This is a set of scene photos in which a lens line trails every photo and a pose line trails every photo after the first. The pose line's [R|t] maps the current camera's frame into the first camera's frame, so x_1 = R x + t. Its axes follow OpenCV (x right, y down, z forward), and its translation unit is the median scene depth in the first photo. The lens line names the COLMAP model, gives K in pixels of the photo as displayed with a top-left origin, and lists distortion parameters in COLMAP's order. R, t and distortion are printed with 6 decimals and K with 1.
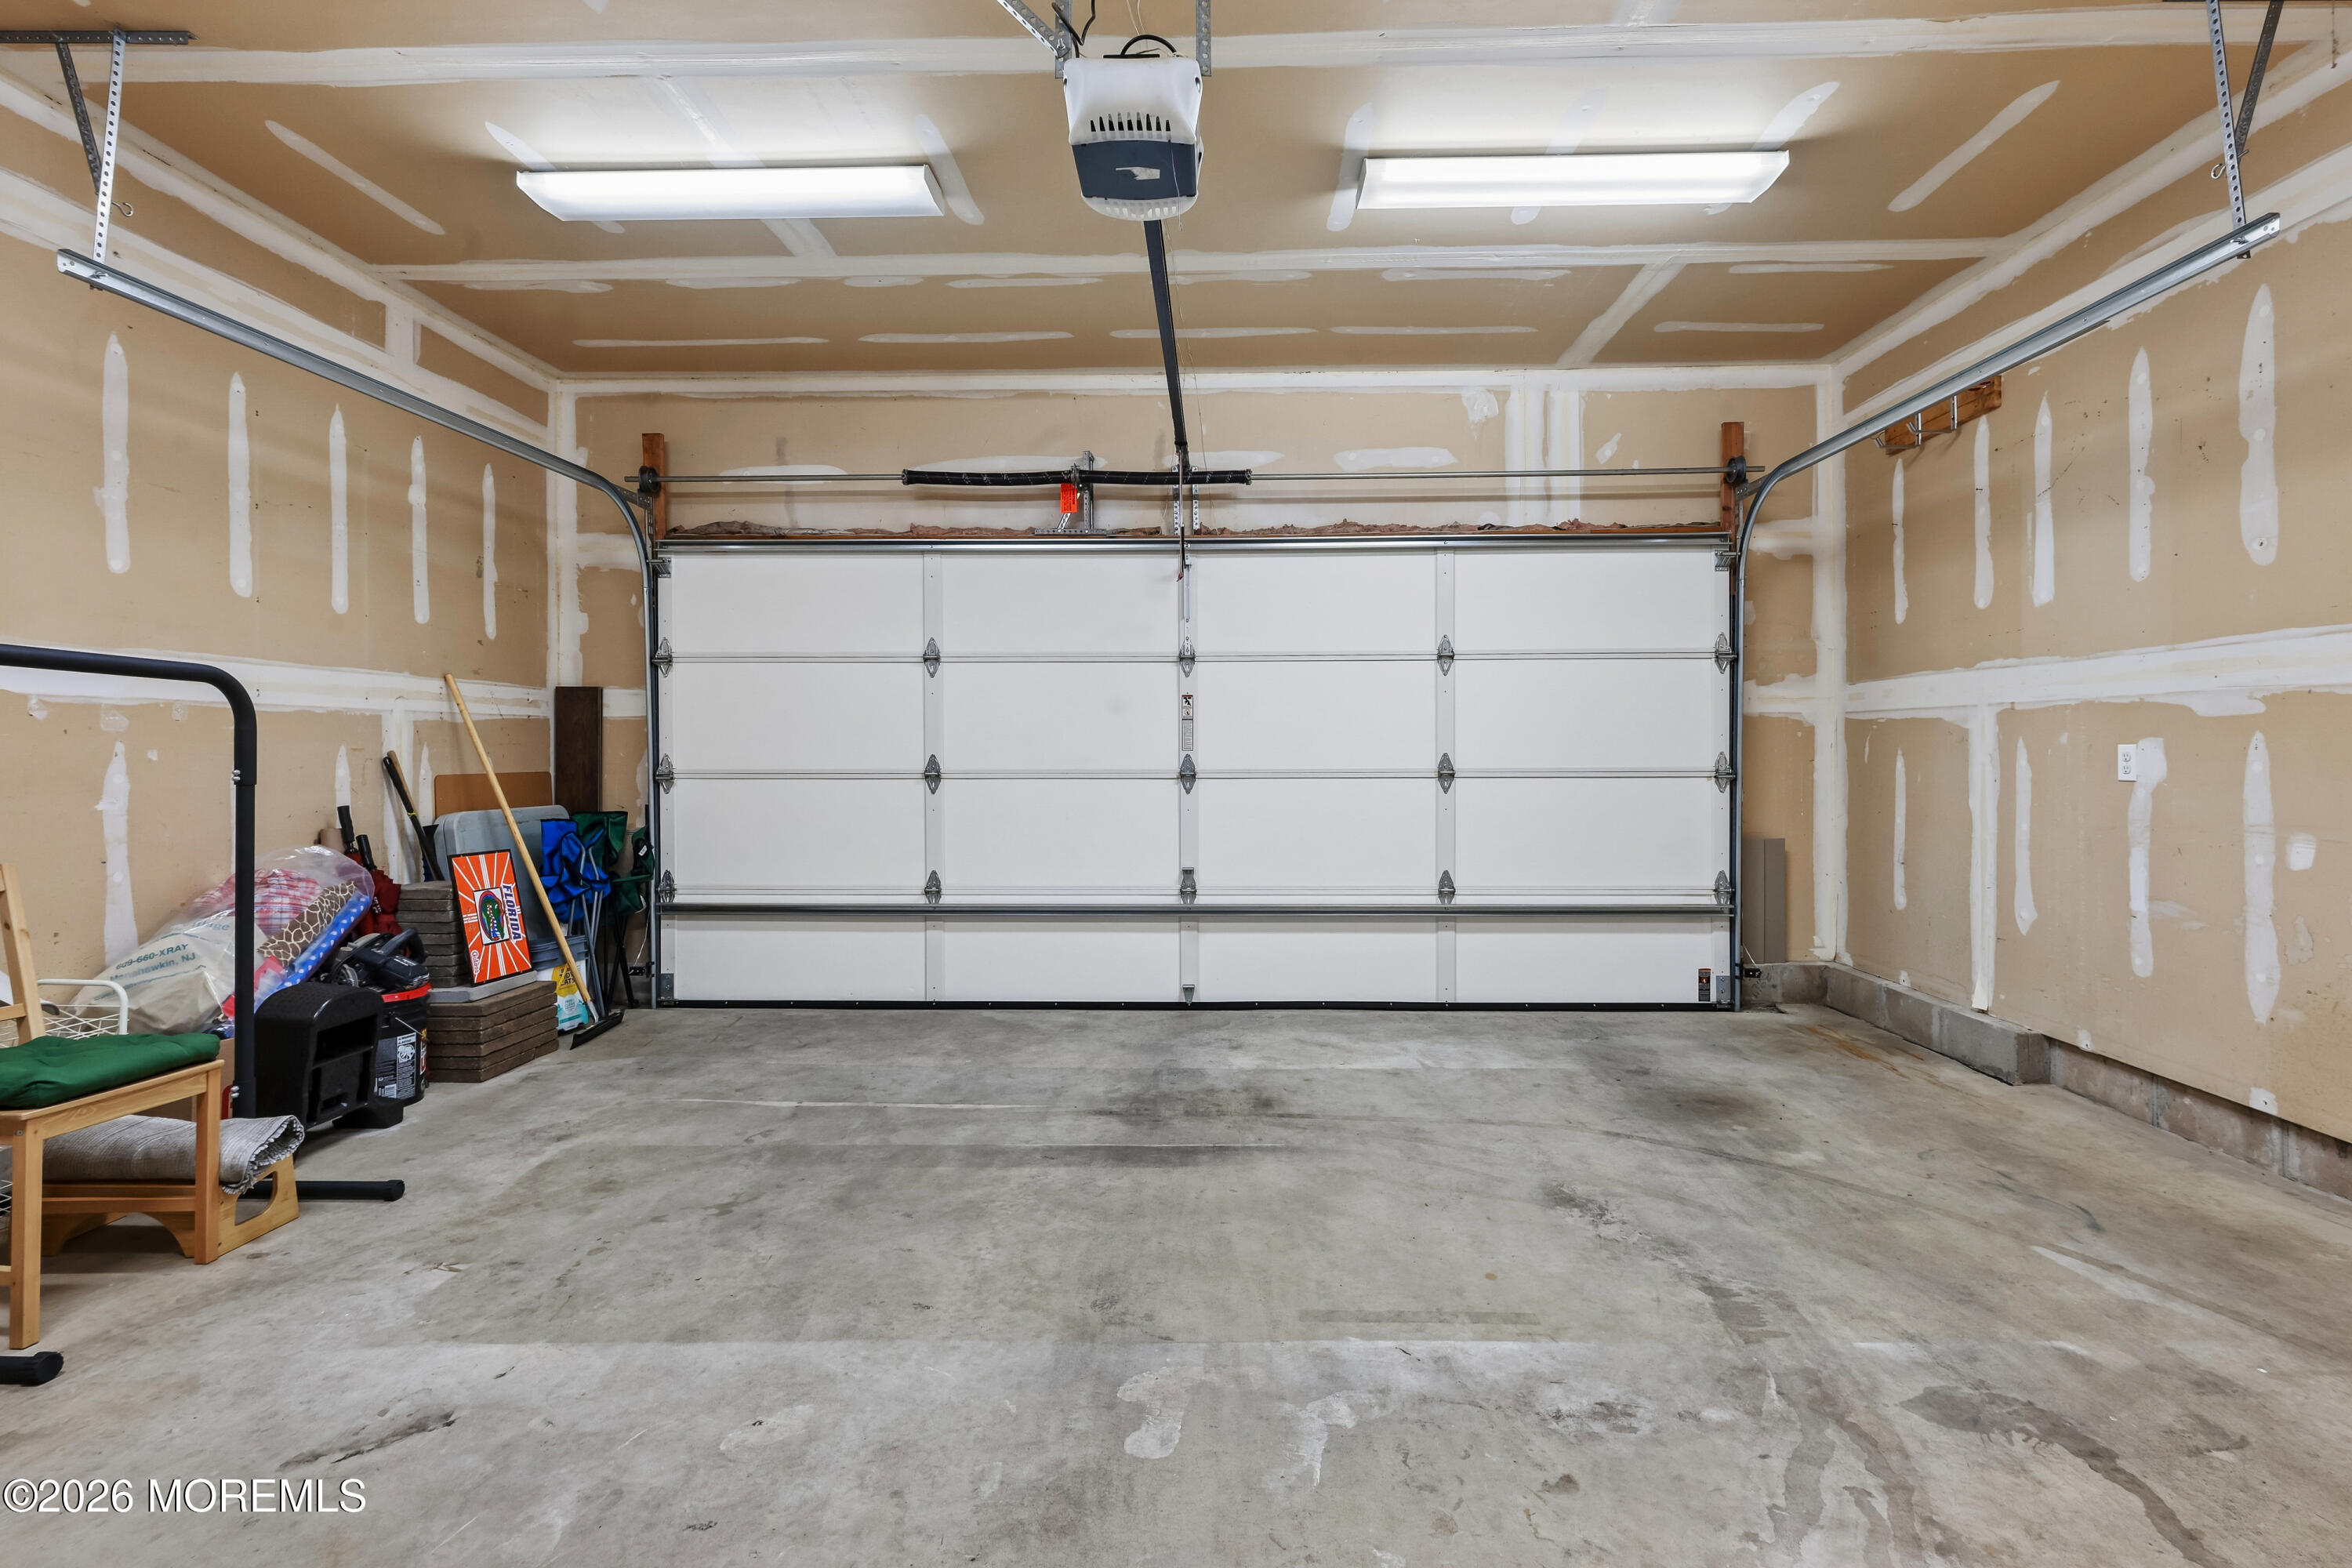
lens RADIAL K [[1123.3, 0, 1165.2], [0, 1123.3, 769.1], [0, 0, 1]] dist [0.001576, 0.001391]
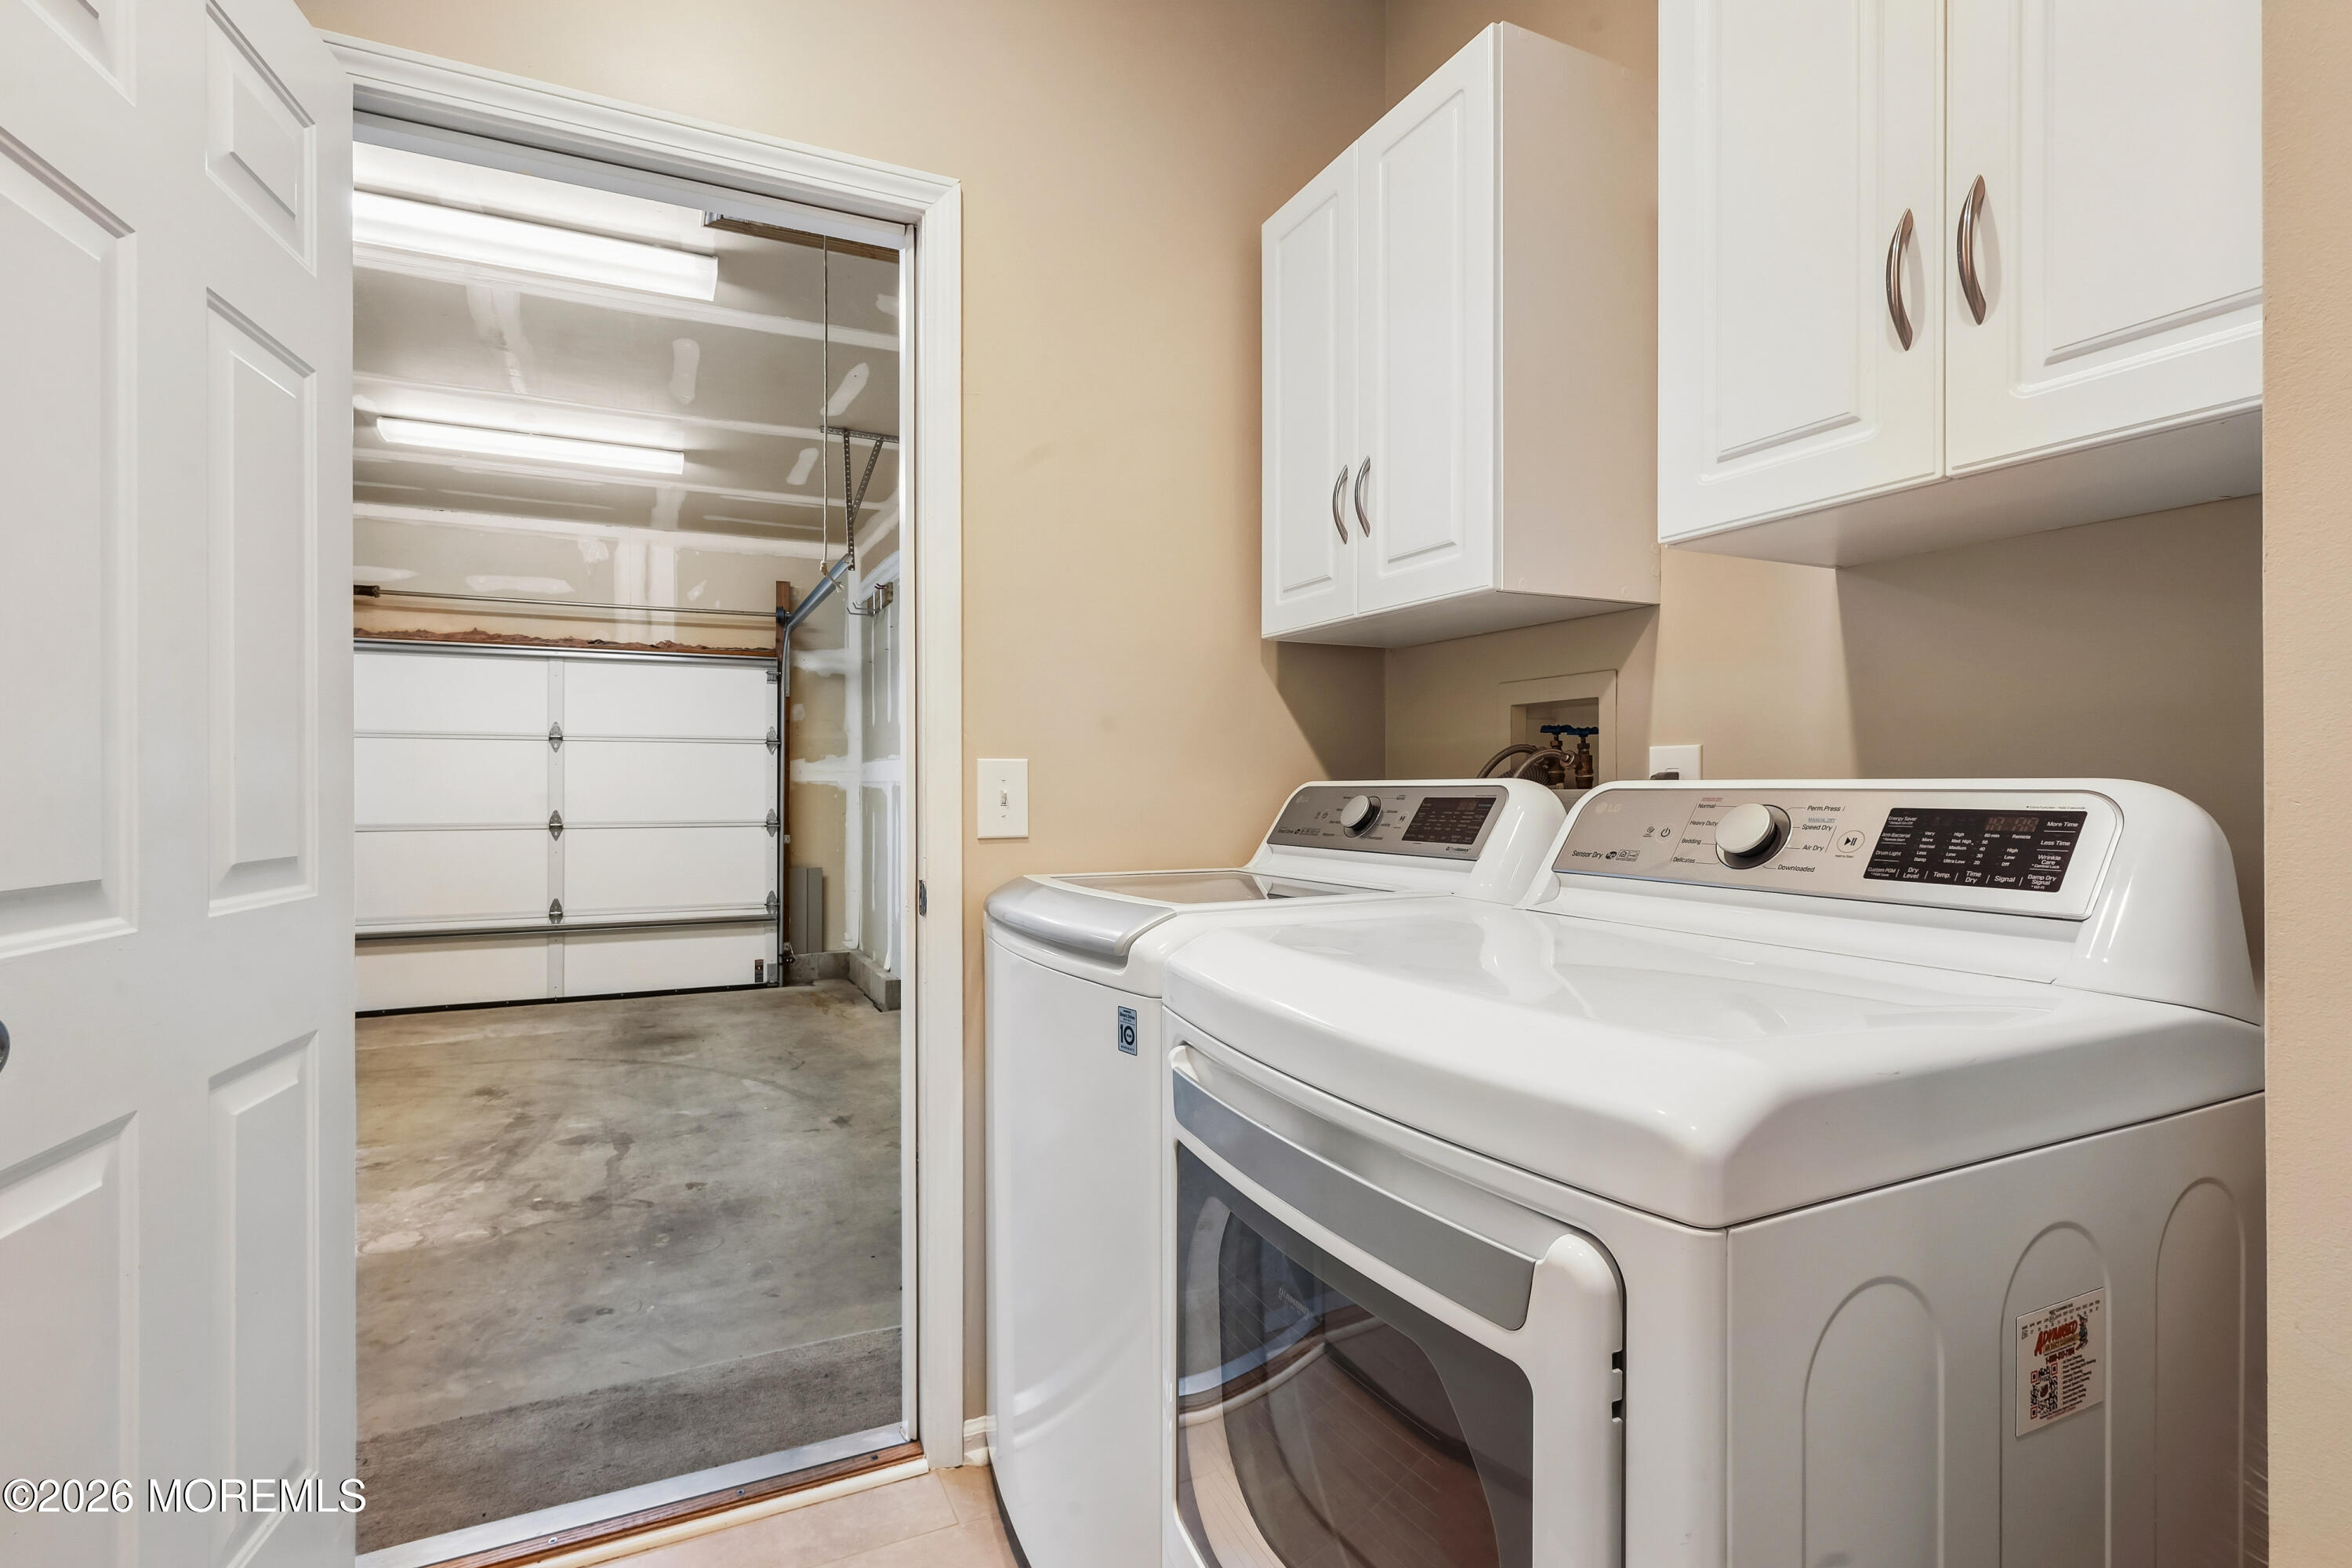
lens RADIAL K [[1146.8, 0, 1176.0], [0, 1146.8, 784.0], [0, 0, 1]] dist [0.002449, 0.000755]
pose [[0.885060, 0.004552, 0.465455, 0.266835], [0.004354, 0.999827, -0.018057, -0.017851], [-0.465457, 0.018008, 0.884887, -0.546765]]
